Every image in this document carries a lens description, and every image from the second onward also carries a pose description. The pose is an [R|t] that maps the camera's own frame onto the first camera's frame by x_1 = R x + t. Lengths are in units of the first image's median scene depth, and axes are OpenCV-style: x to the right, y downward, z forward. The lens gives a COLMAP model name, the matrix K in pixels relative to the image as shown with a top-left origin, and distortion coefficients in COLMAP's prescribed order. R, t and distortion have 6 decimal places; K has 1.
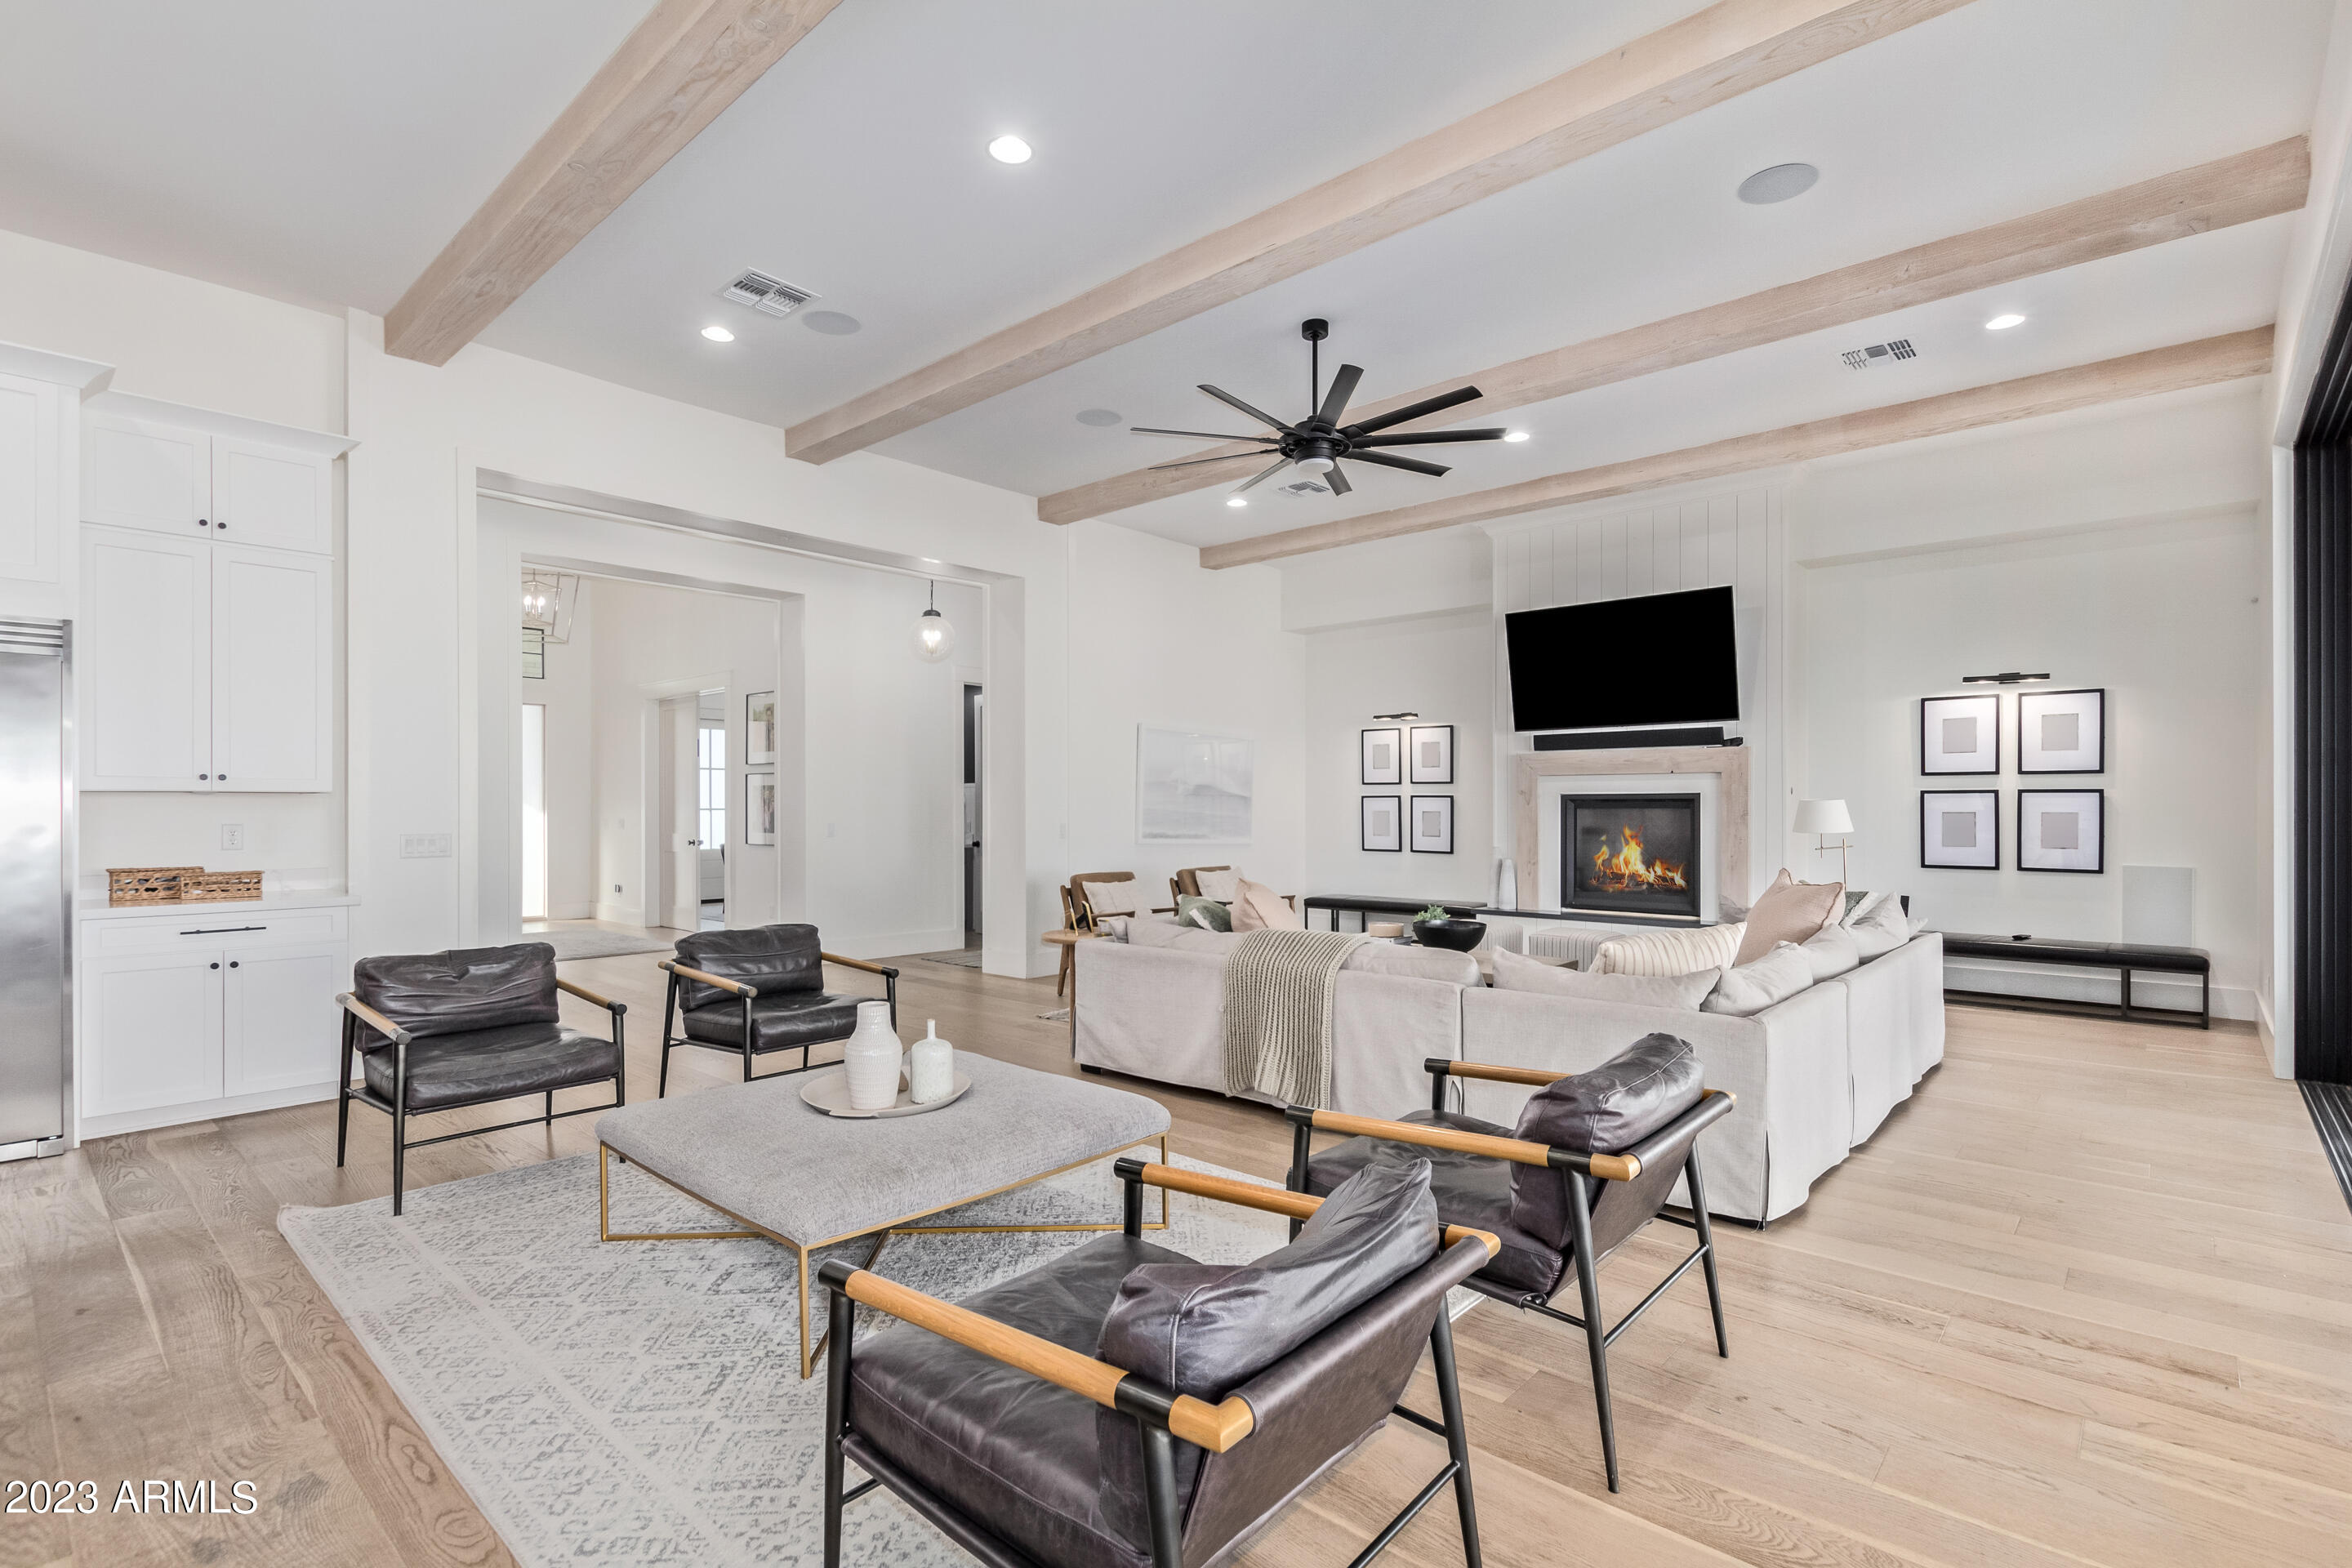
lens RADIAL K [[1096.1, 0, 1180.7], [0, 1096.1, 799.9], [0, 0, 1]] dist [-0.000362, -0.000233]
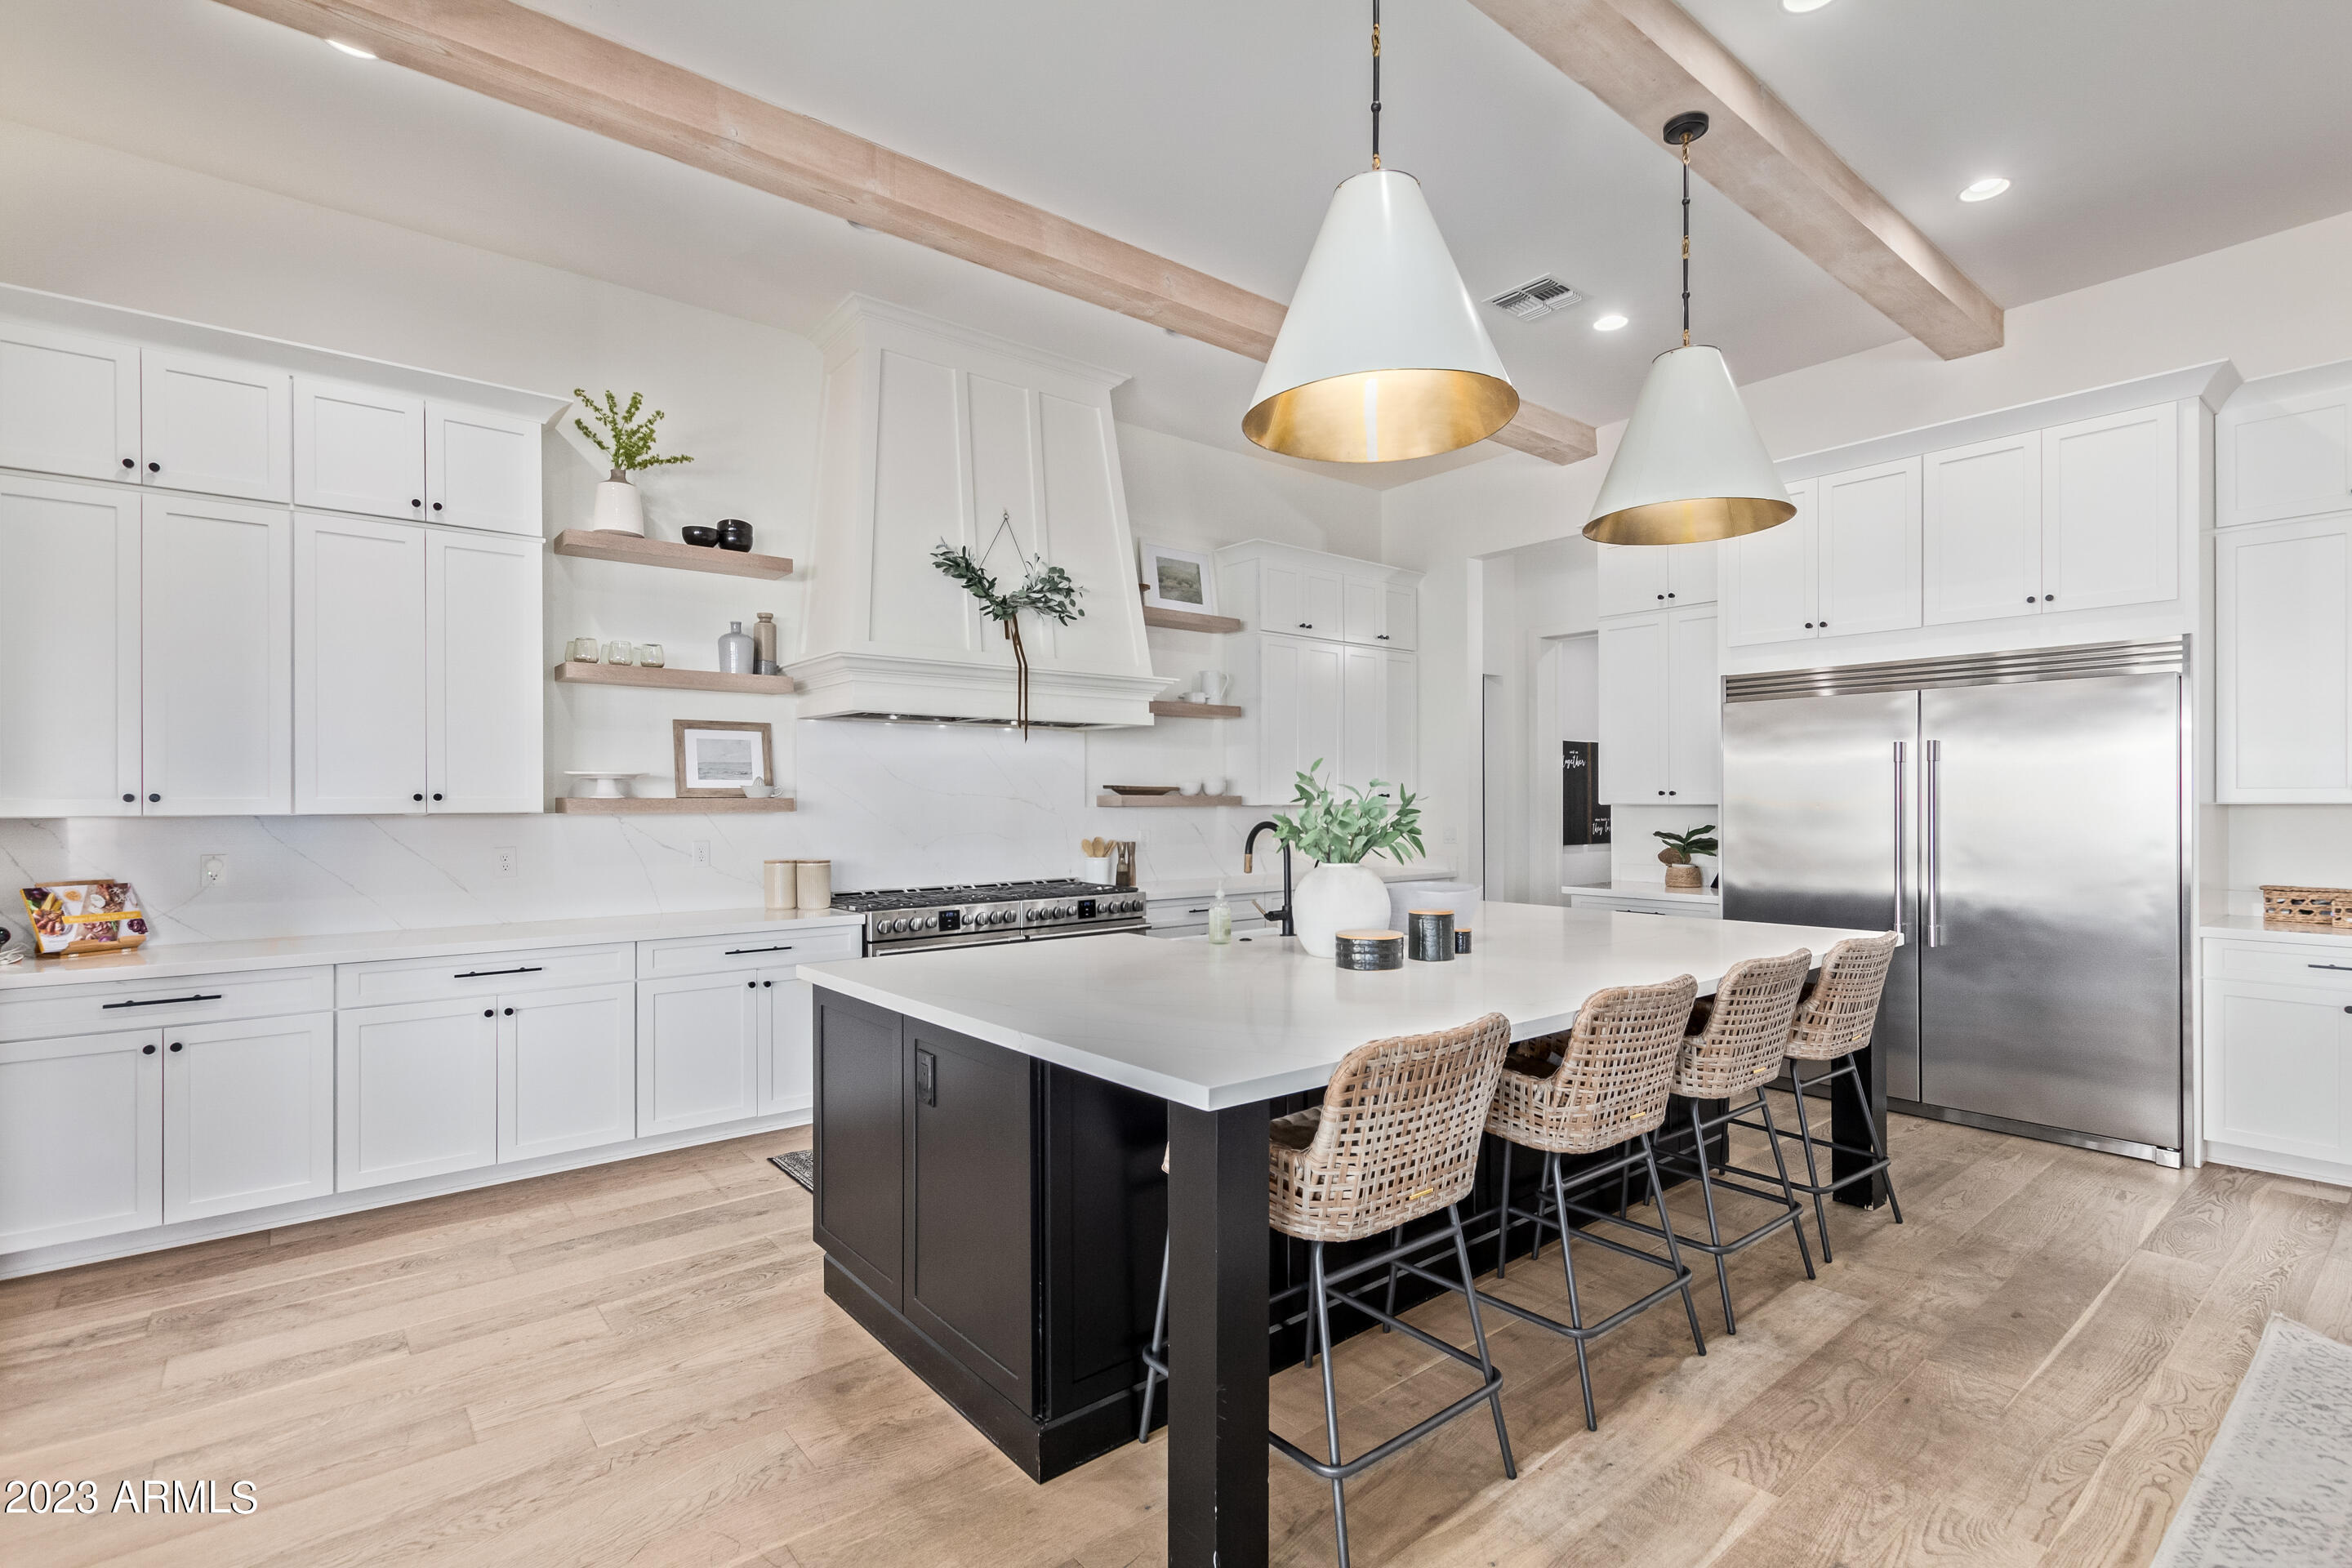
lens RADIAL K [[1097.1, 0, 1195.7], [0, 1097.1, 795.2], [0, 0, 1]] dist [-0.000045, -0.000471]
pose [[-0.142576, -0.001786, -0.989782, 0.051621], [0.010004, 0.999945, -0.003246, -0.012260], [0.989733, -0.010365, -0.142551, 0.130598]]
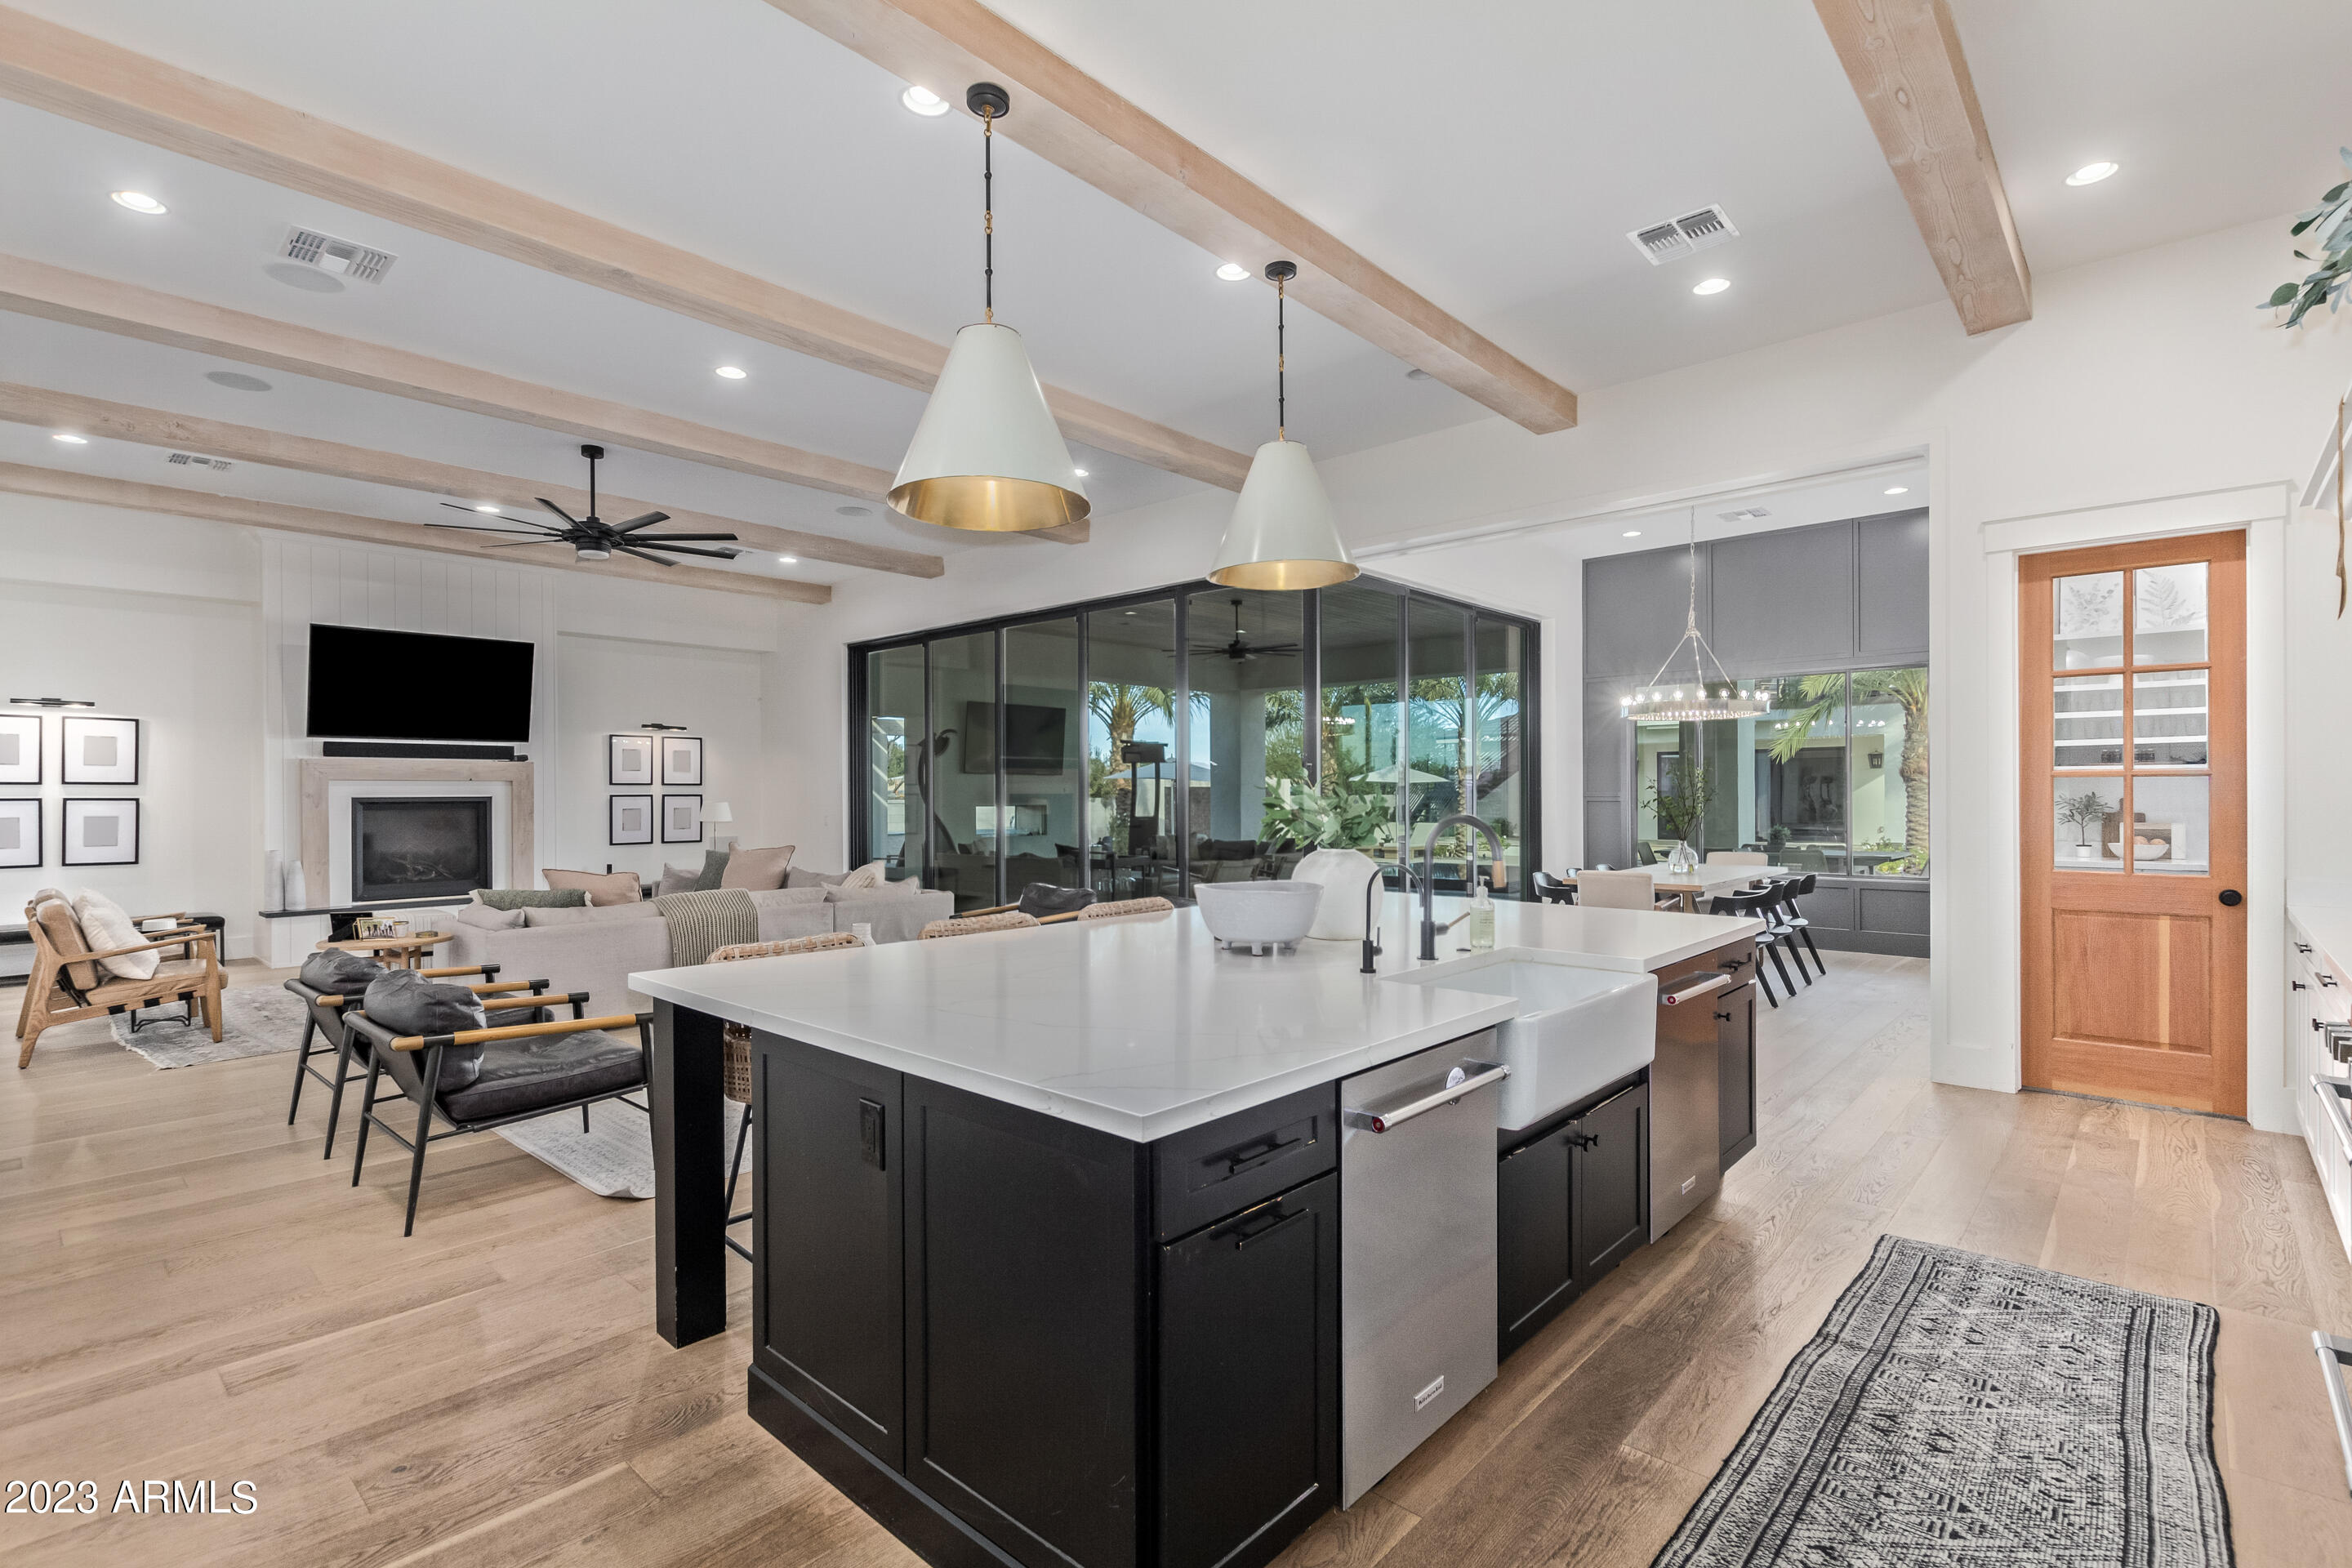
lens RADIAL K [[1086.8, 0, 1185.9], [0, 1086.8, 786.9], [0, 0, 1]] dist [0.012064, -0.006845]
pose [[0.004373, 0.006764, 0.999968, -0.805896], [0.000620, 0.999977, -0.006767, -0.008569], [-0.999990, 0.000649, 0.004368, 0.184361]]
